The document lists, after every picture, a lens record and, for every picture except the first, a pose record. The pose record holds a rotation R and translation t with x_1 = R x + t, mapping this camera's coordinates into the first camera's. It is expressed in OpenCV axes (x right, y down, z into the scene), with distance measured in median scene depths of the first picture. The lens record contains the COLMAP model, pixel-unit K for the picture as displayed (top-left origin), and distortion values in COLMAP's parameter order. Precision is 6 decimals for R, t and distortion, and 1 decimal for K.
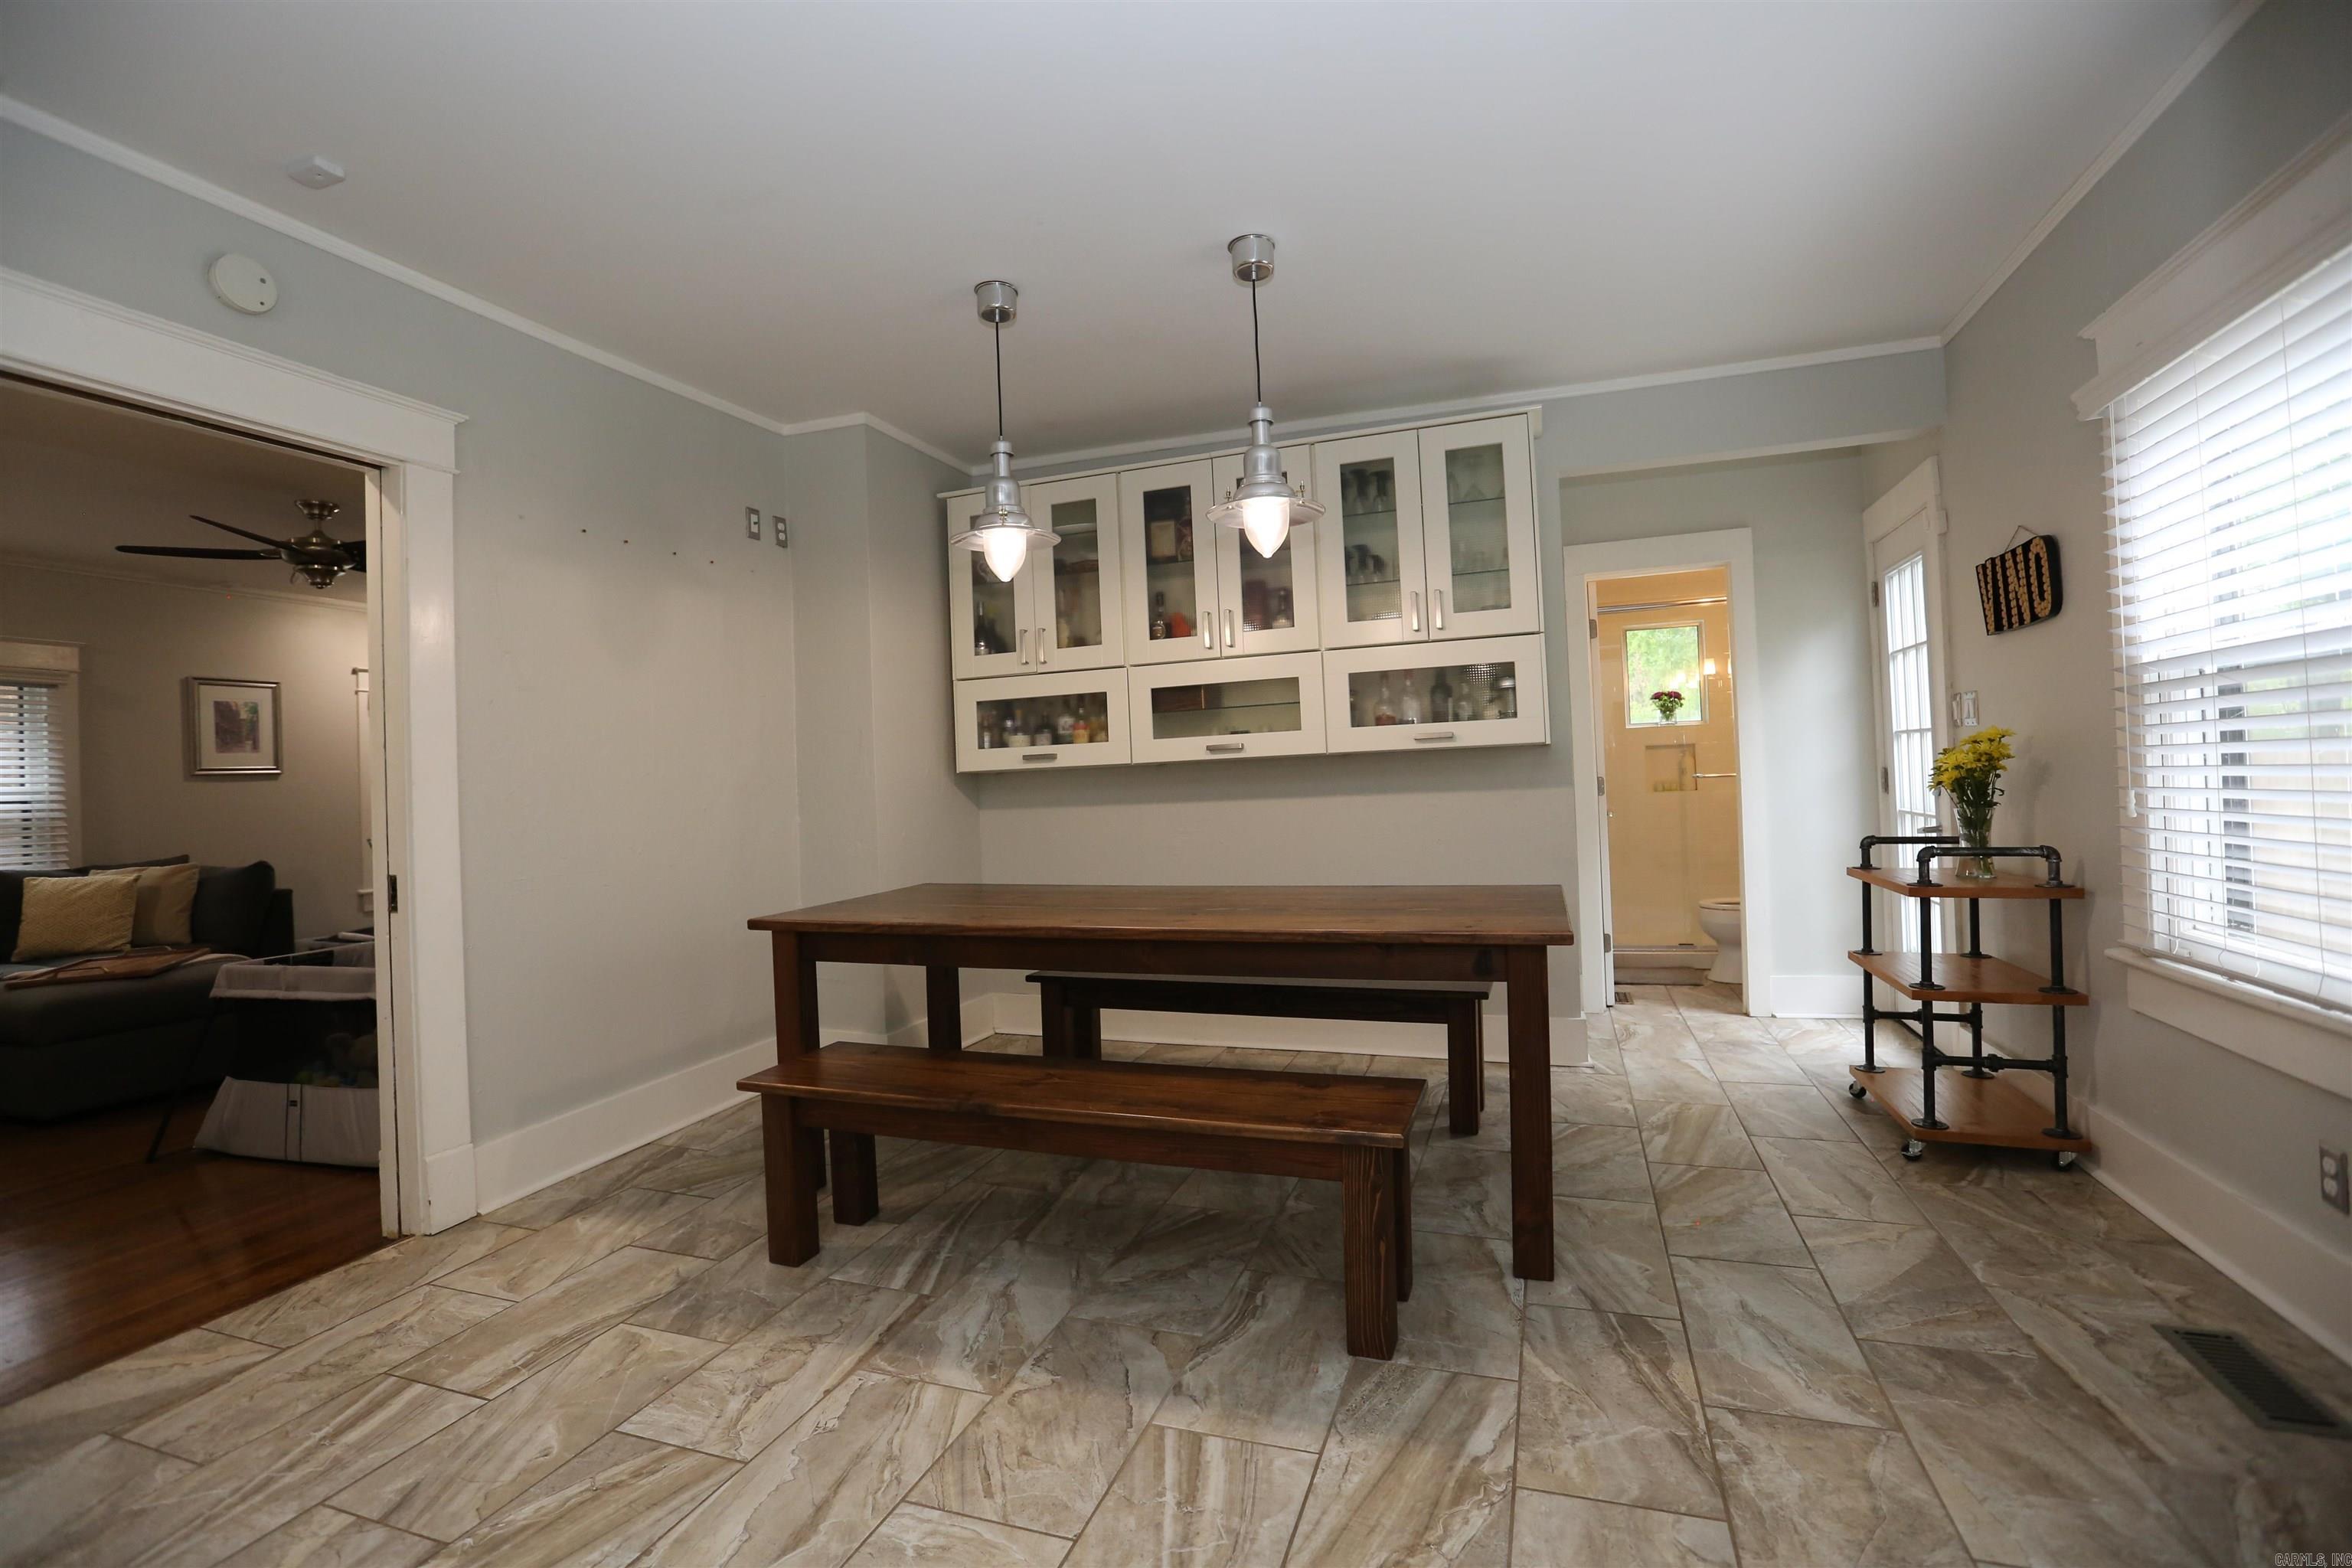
lens RADIAL K [[1068.4, 0, 1175.0], [0, 1068.4, 775.1], [0, 0, 1]] dist [-0.046777, 0.011752]
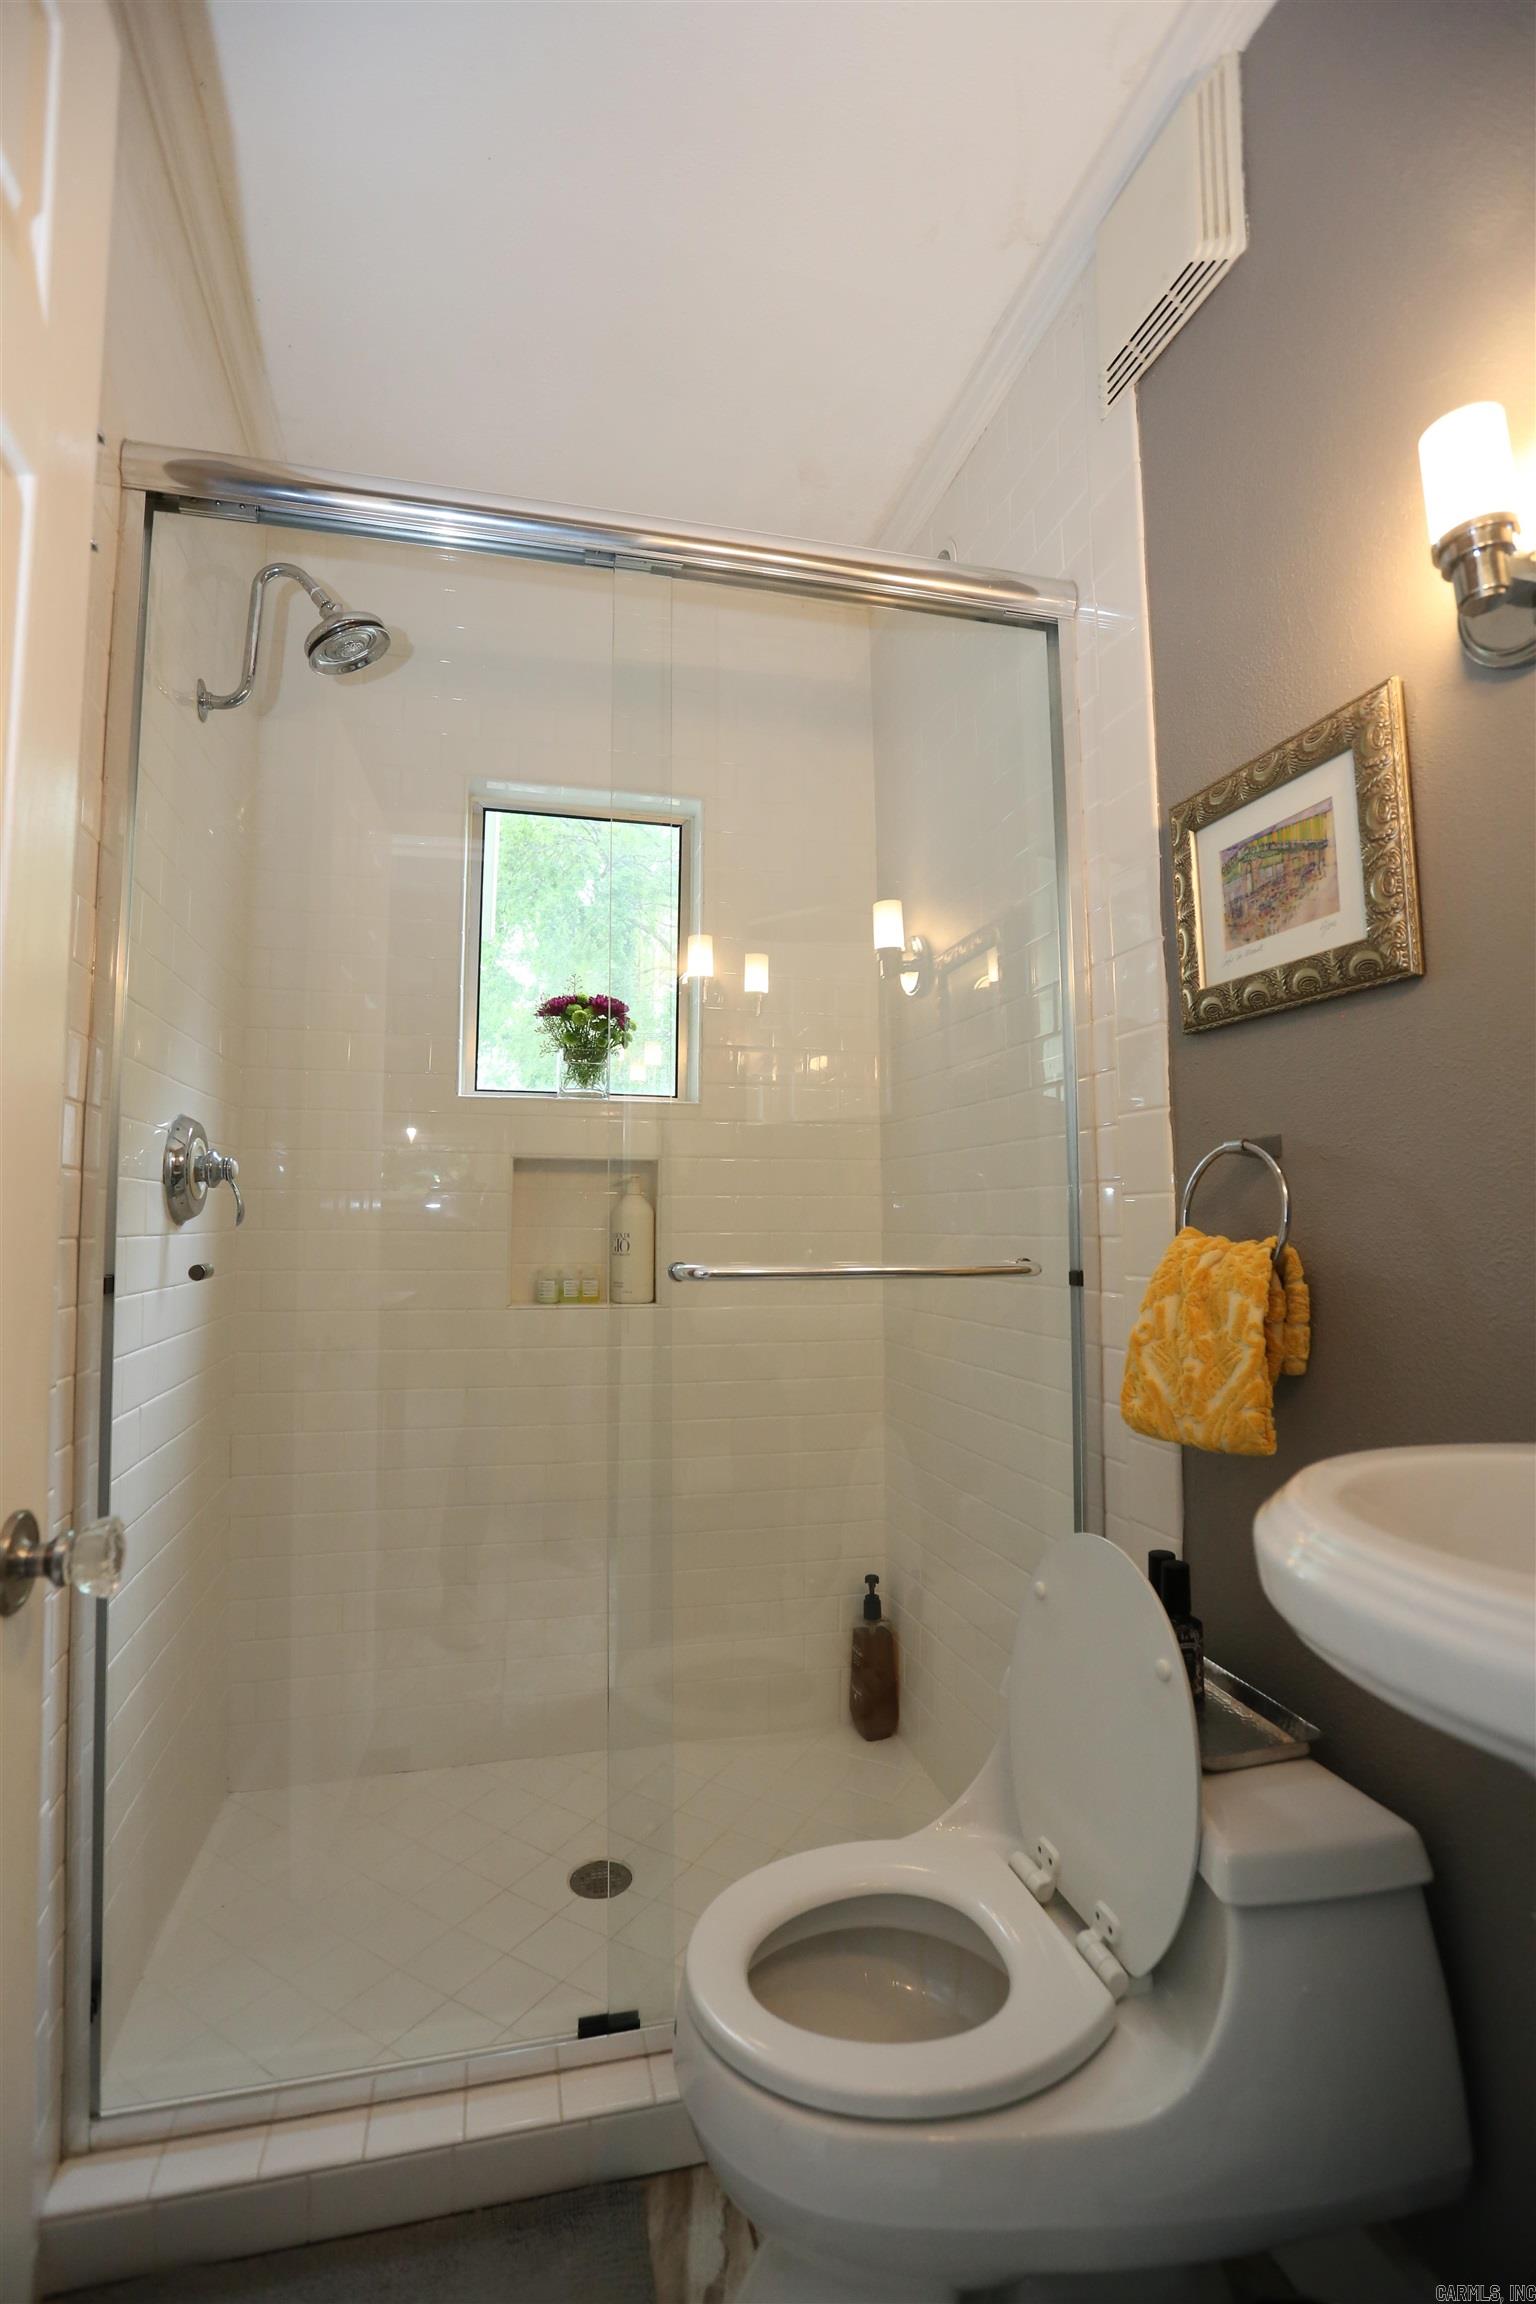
lens RADIAL K [[1046.6, 0, 760.5], [0, 1046.6, 1145.8], [0, 0, 1]] dist [-0.046777, 0.011752]
pose [[0.824018, 0.077194, 0.561280, 0.332648], [-0.042760, 0.996323, -0.074249, -0.011218], [-0.564948, 0.037182, 0.824288, 0.707818]]
